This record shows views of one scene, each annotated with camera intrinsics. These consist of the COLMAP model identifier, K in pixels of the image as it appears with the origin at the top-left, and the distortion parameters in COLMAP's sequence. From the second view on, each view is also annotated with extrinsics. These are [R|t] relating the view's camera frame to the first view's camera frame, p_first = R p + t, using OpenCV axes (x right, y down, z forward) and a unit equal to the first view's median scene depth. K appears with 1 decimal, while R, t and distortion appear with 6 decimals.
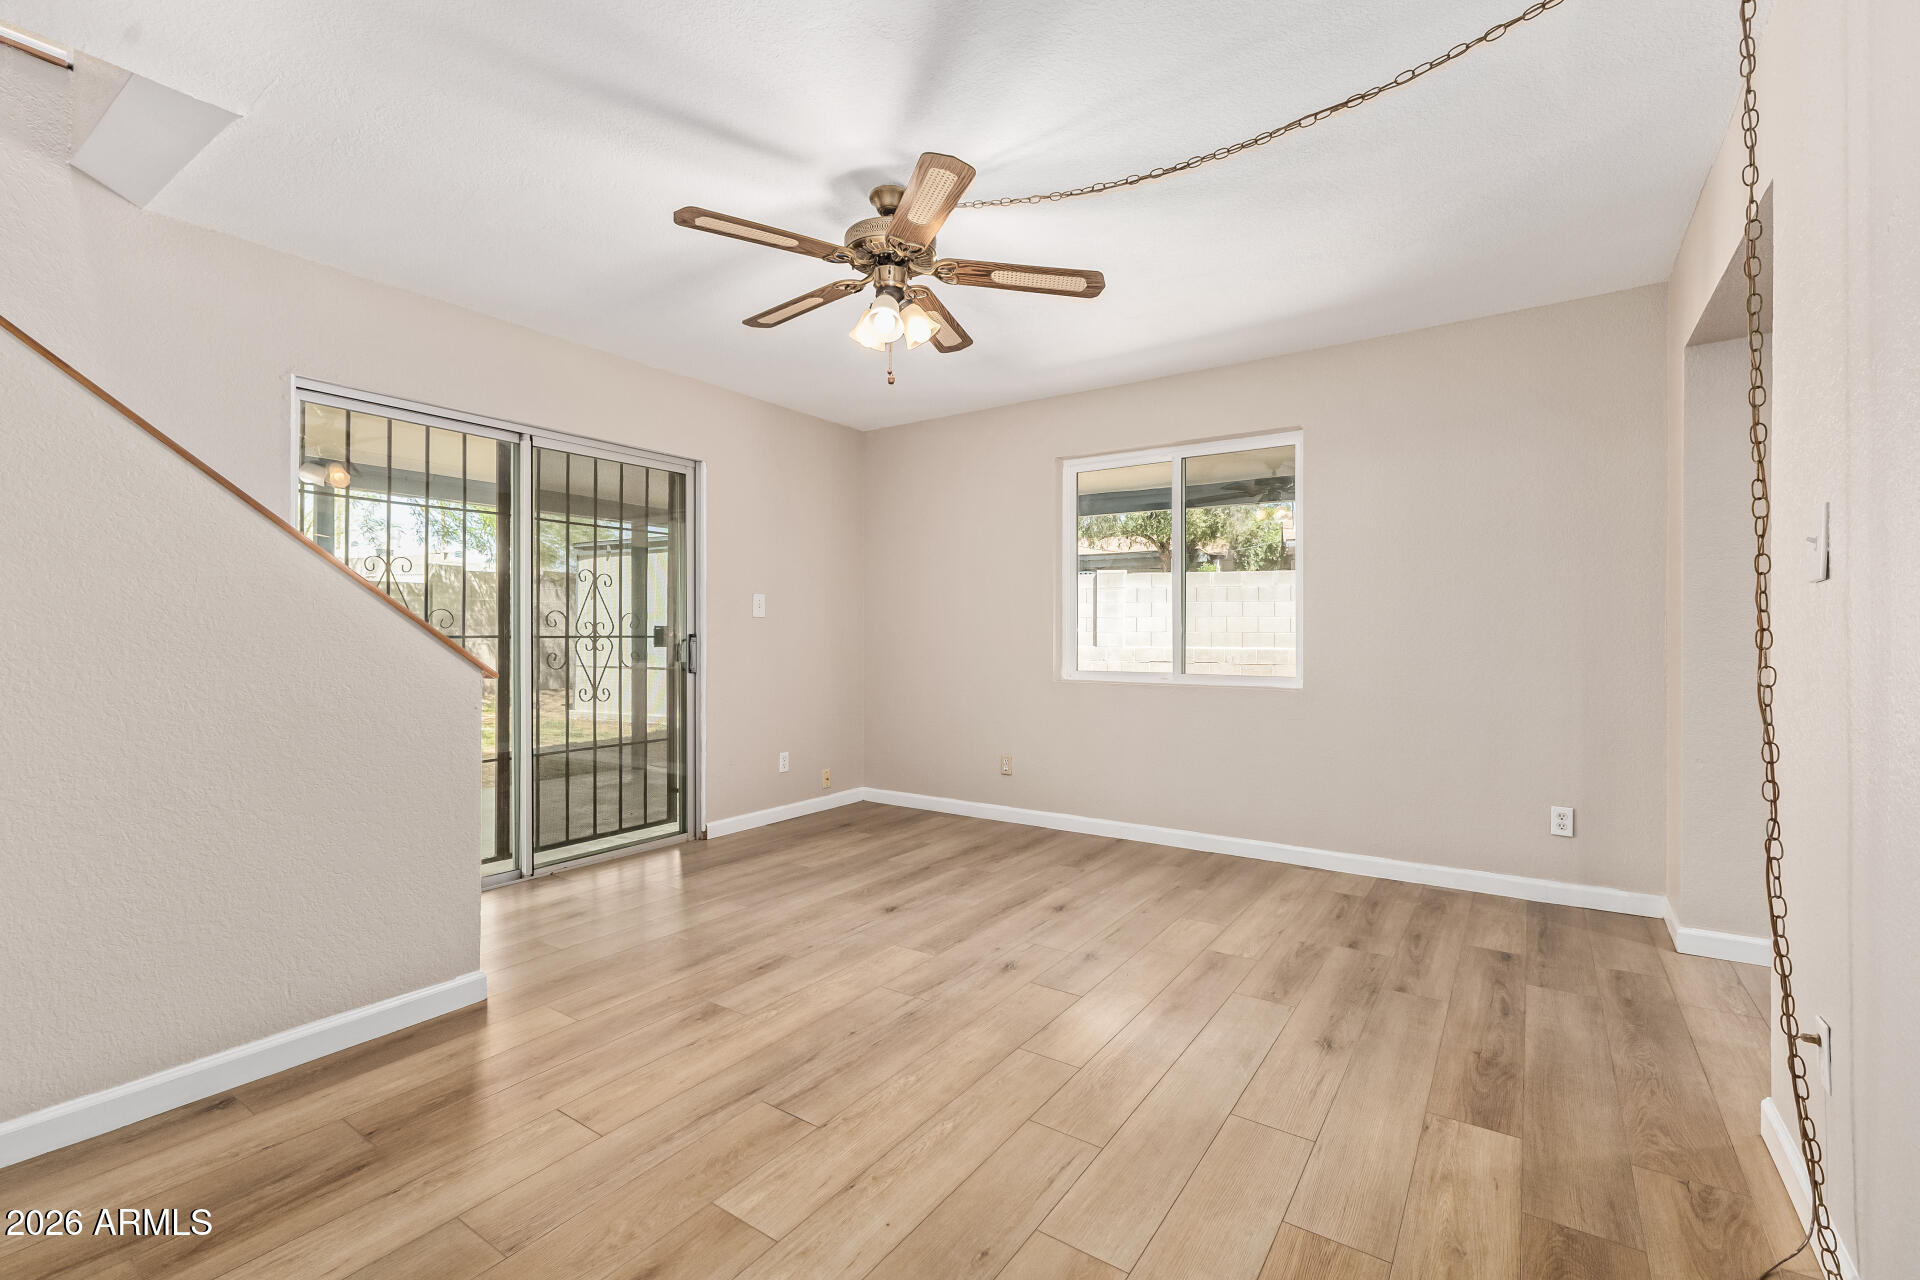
lens RADIAL K [[834.3, 0, 959.5], [0, 834.3, 627.1], [0, 0, 1]] dist [0.002713, -0.001666]
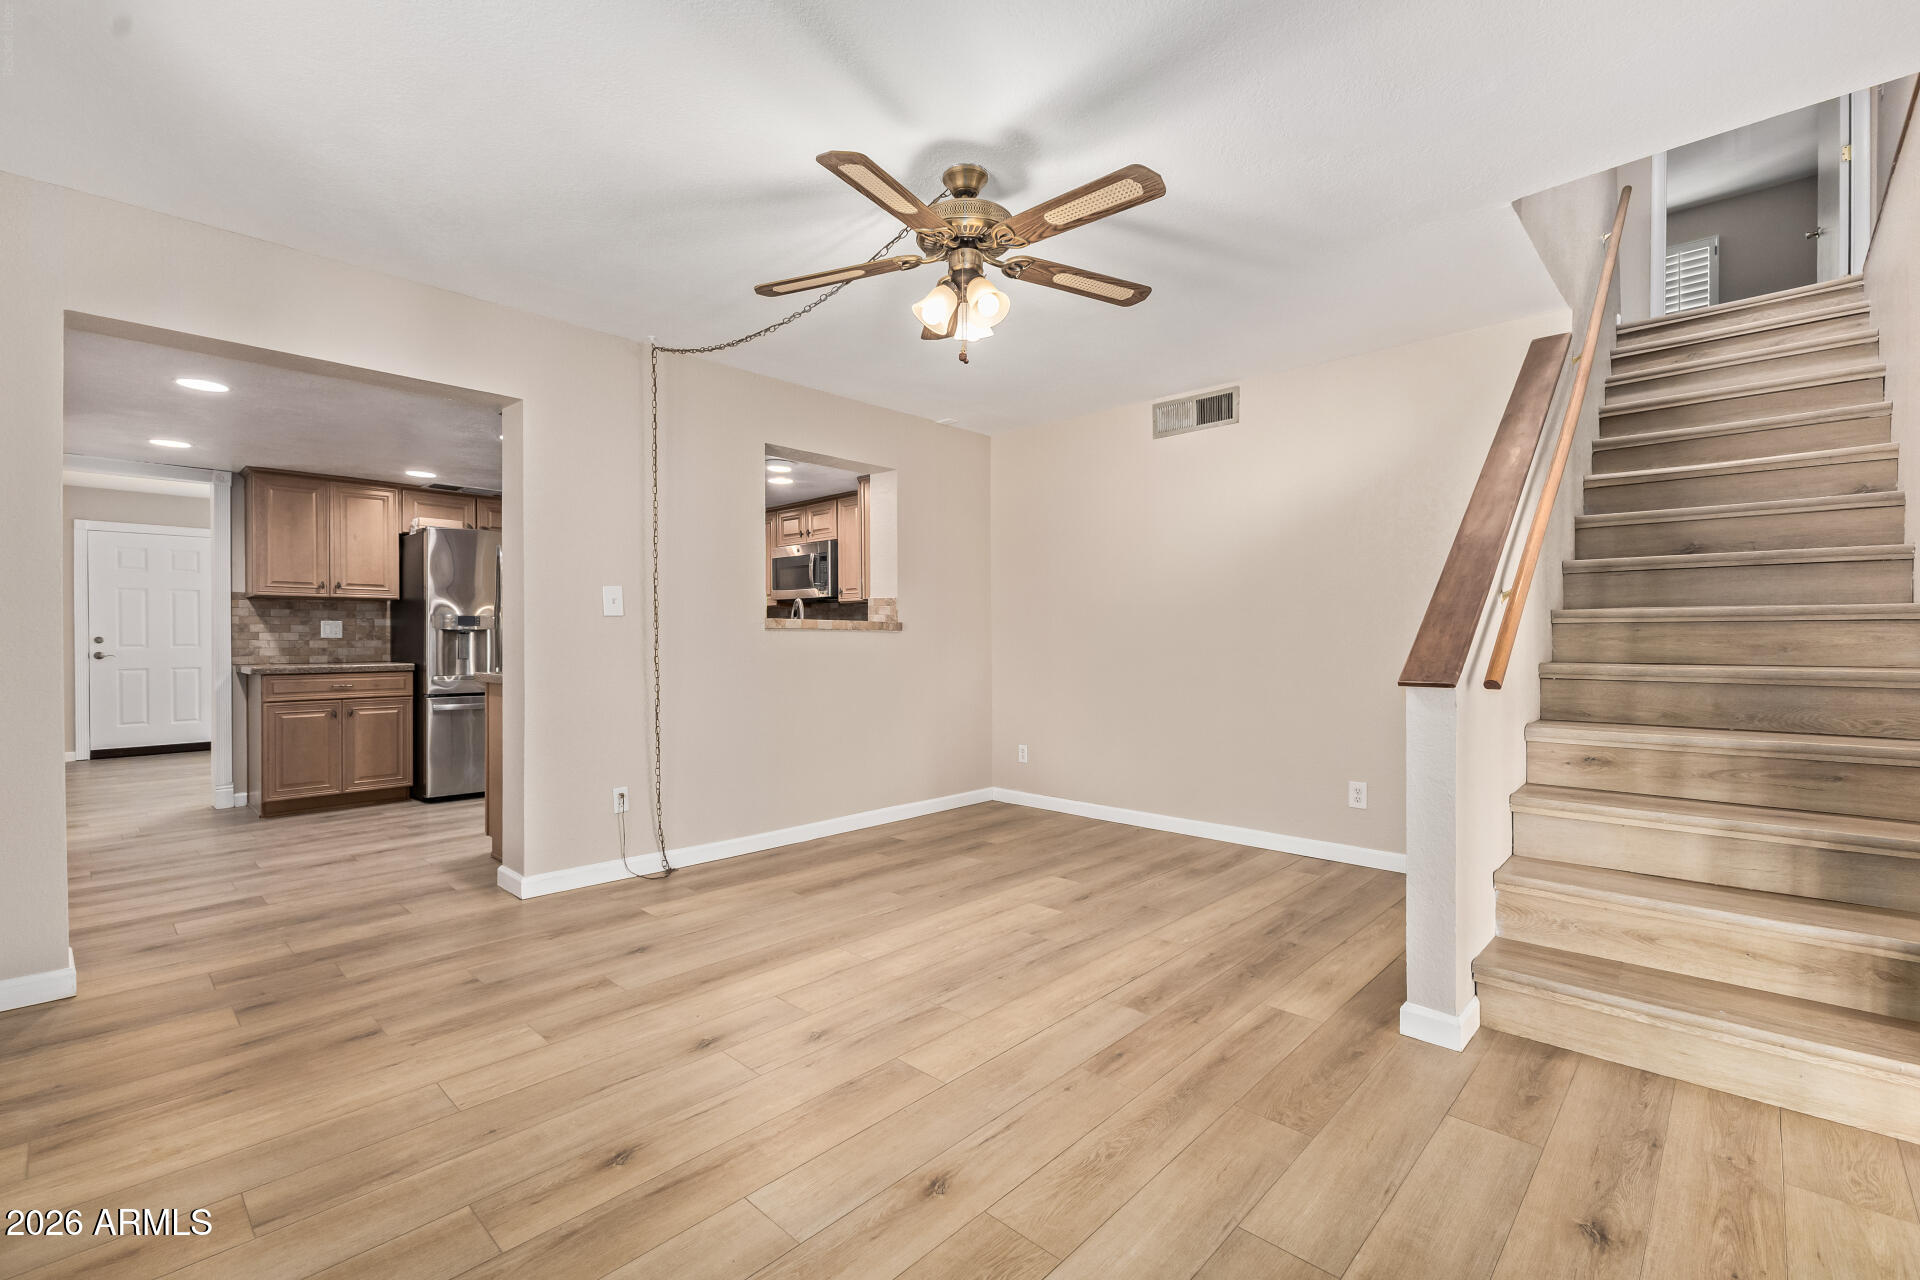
lens RADIAL K [[834.3, 0, 958.1], [0, 834.3, 642.6], [0, 0, 1]] dist [0.002713, -0.001666]
pose [[-0.987752, -0.002107, 0.156015, -0.222851], [-0.002255, 0.999997, -0.000773, 0.016827], [-0.156013, -0.001115, -0.987754, 1.925038]]
